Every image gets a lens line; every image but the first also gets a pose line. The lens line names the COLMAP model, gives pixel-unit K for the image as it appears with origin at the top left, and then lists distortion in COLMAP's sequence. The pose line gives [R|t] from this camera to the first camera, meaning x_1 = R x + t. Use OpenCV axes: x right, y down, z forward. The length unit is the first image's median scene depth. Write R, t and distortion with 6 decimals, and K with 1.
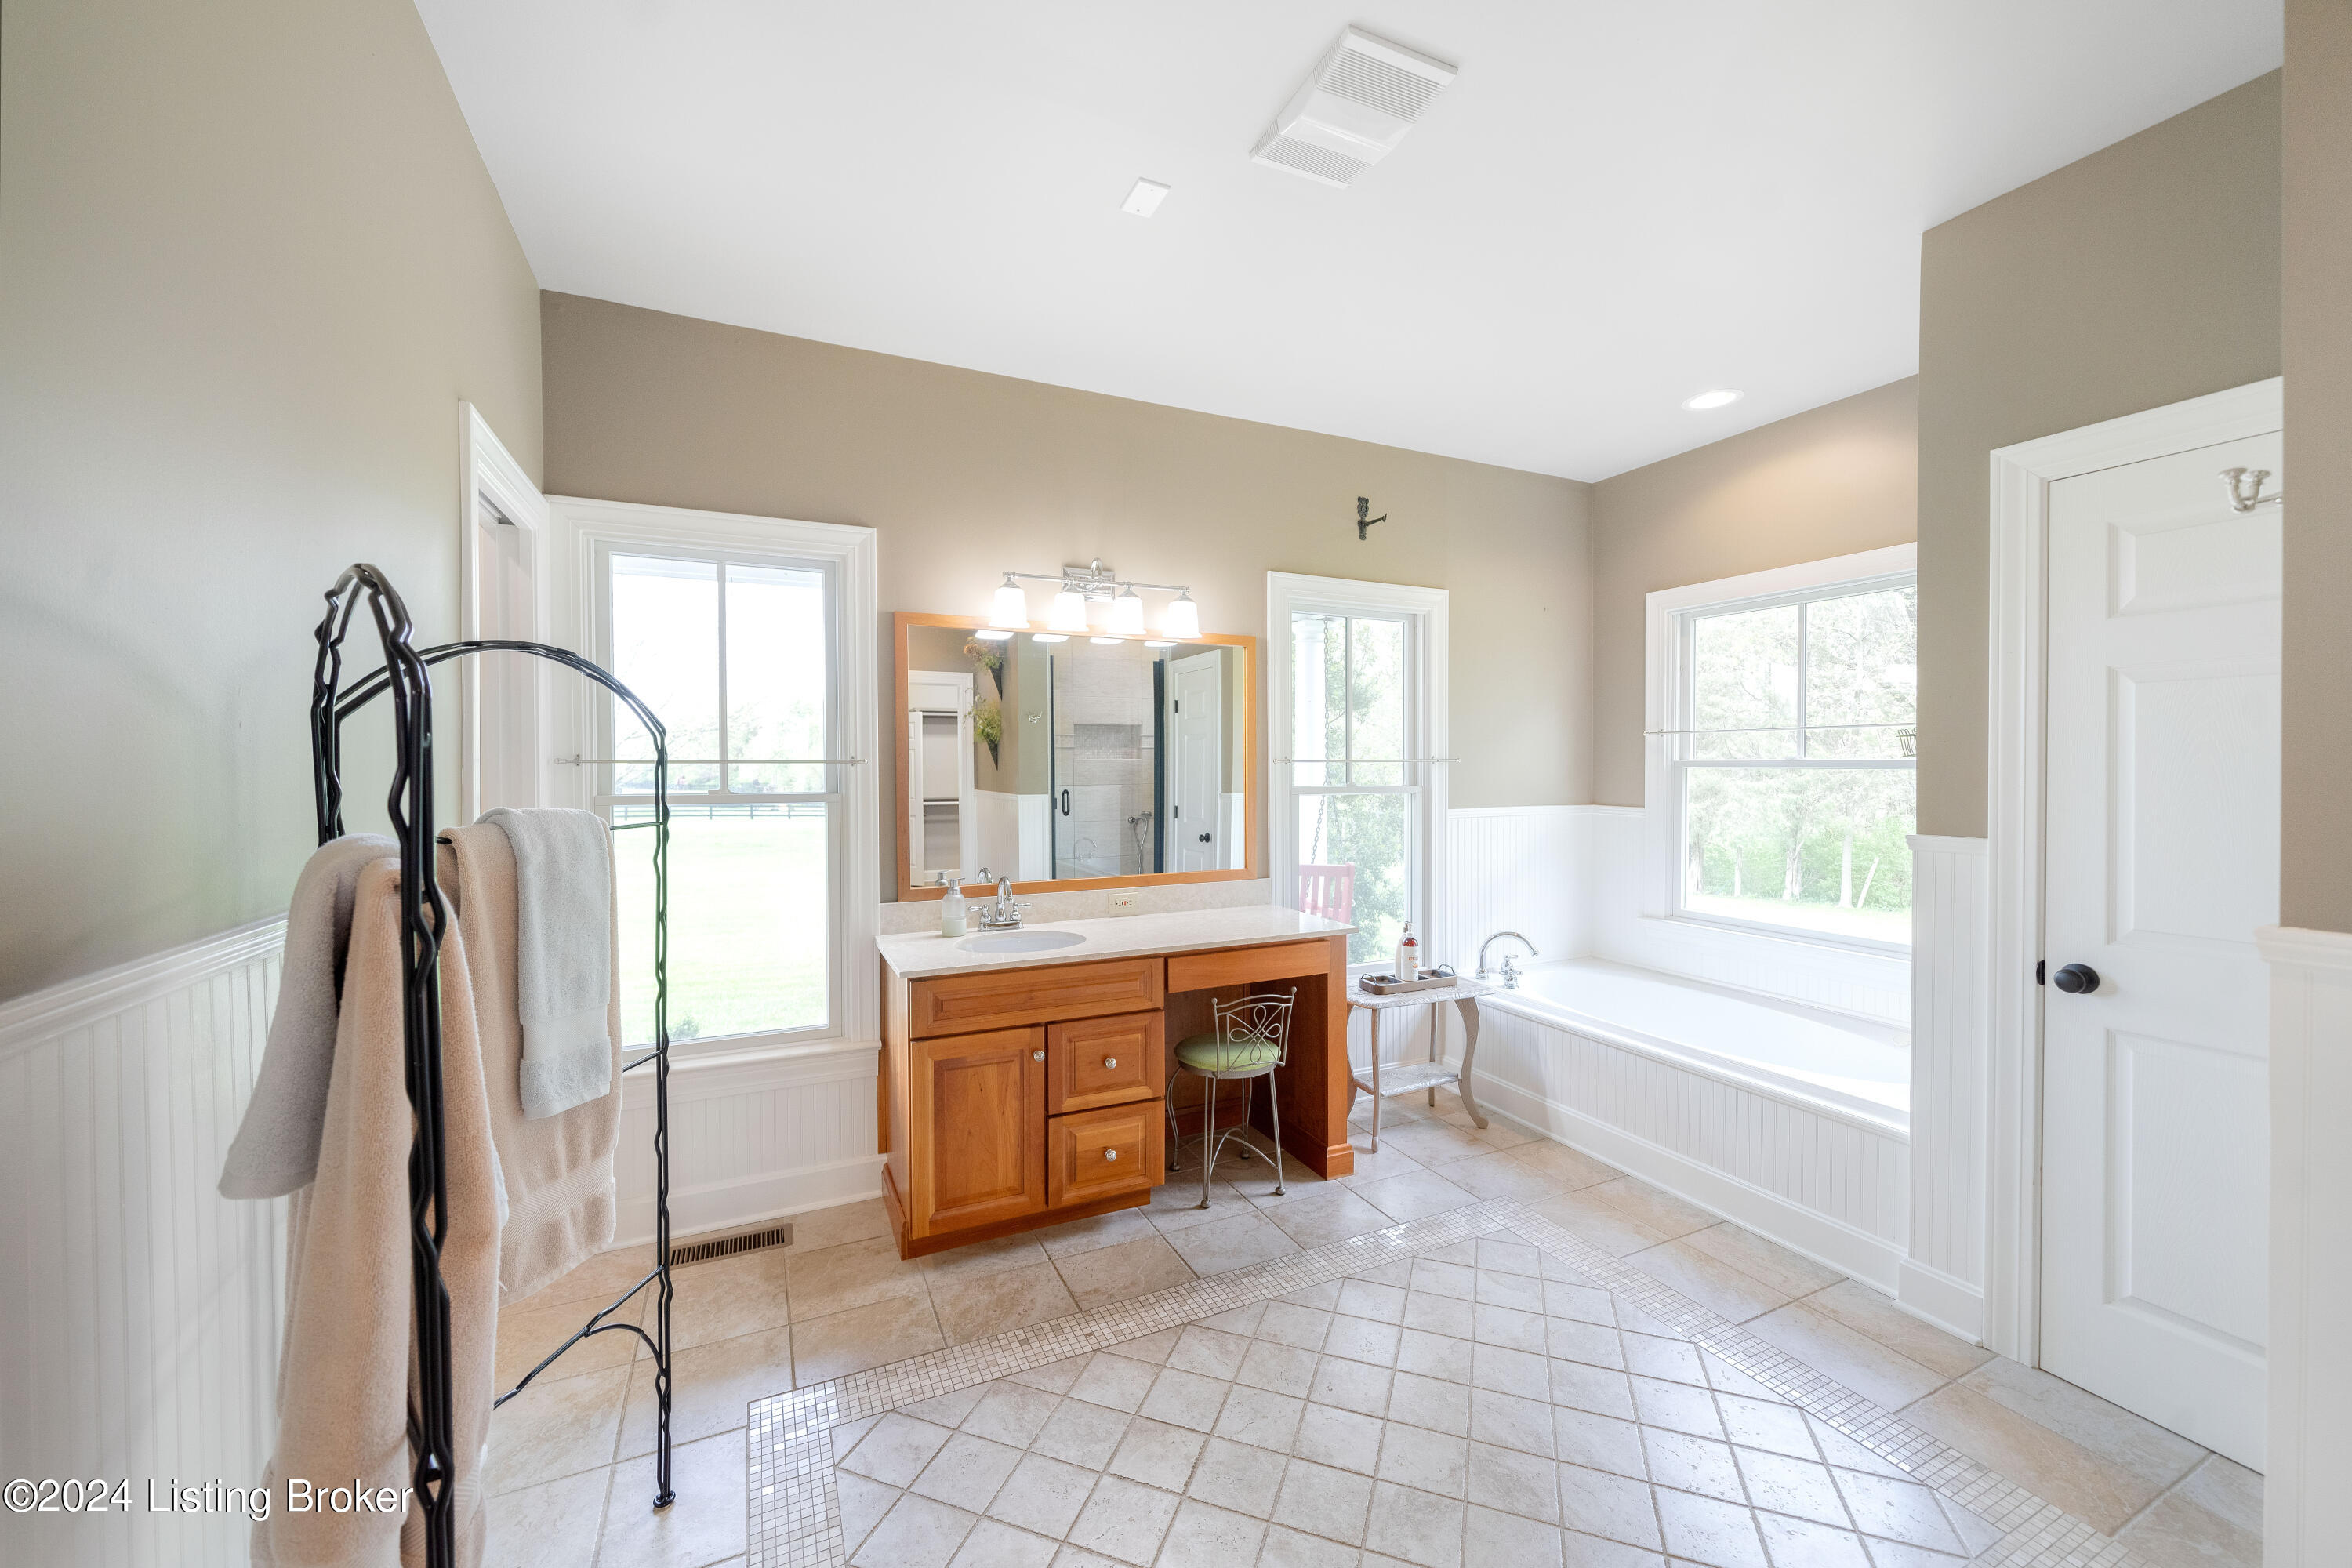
lens RADIAL K [[909.8, 0, 1175.1], [0, 909.8, 775.8], [0, 0, 1]] dist [-0.001697, -0.000240]
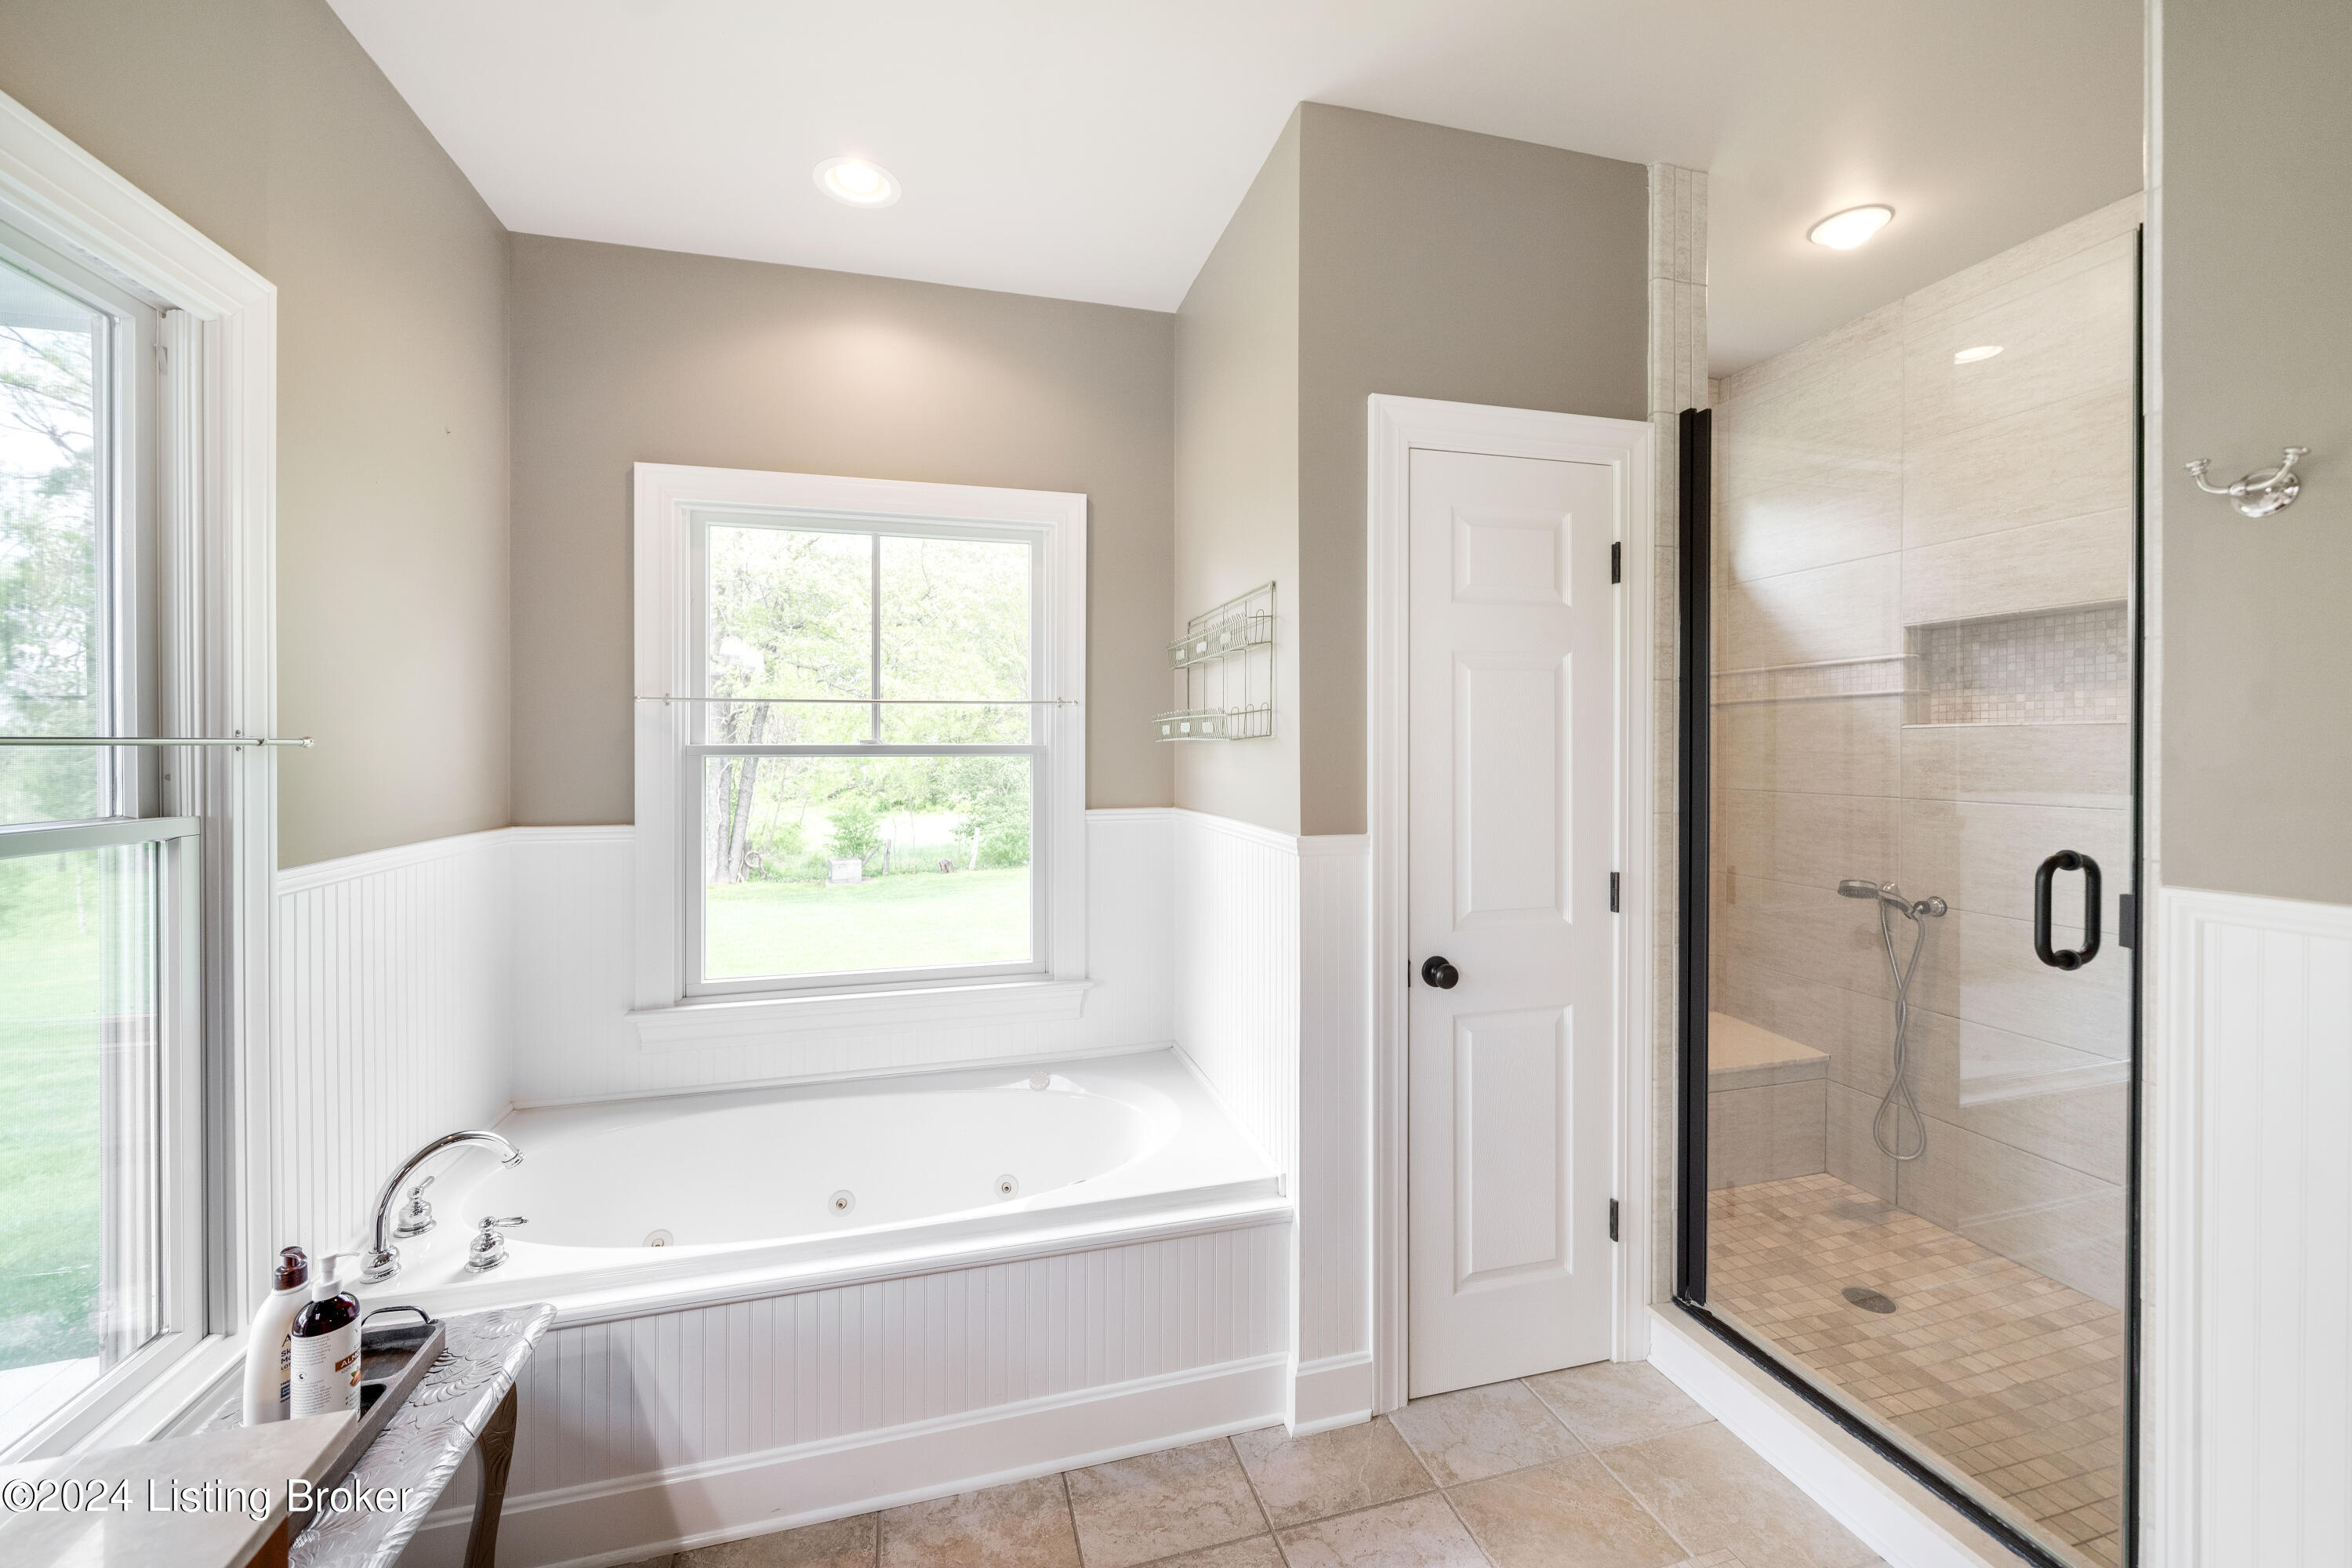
lens RADIAL K [[909.8, 0, 1170.3], [0, 909.8, 749.3], [0, 0, 1]] dist [-0.001697, -0.000240]
pose [[0.174870, -0.000878, 0.984591, -0.002985], [0.014754, 0.999890, -0.001729, -0.009390], [-0.984481, 0.014829, 0.174864, 0.672180]]
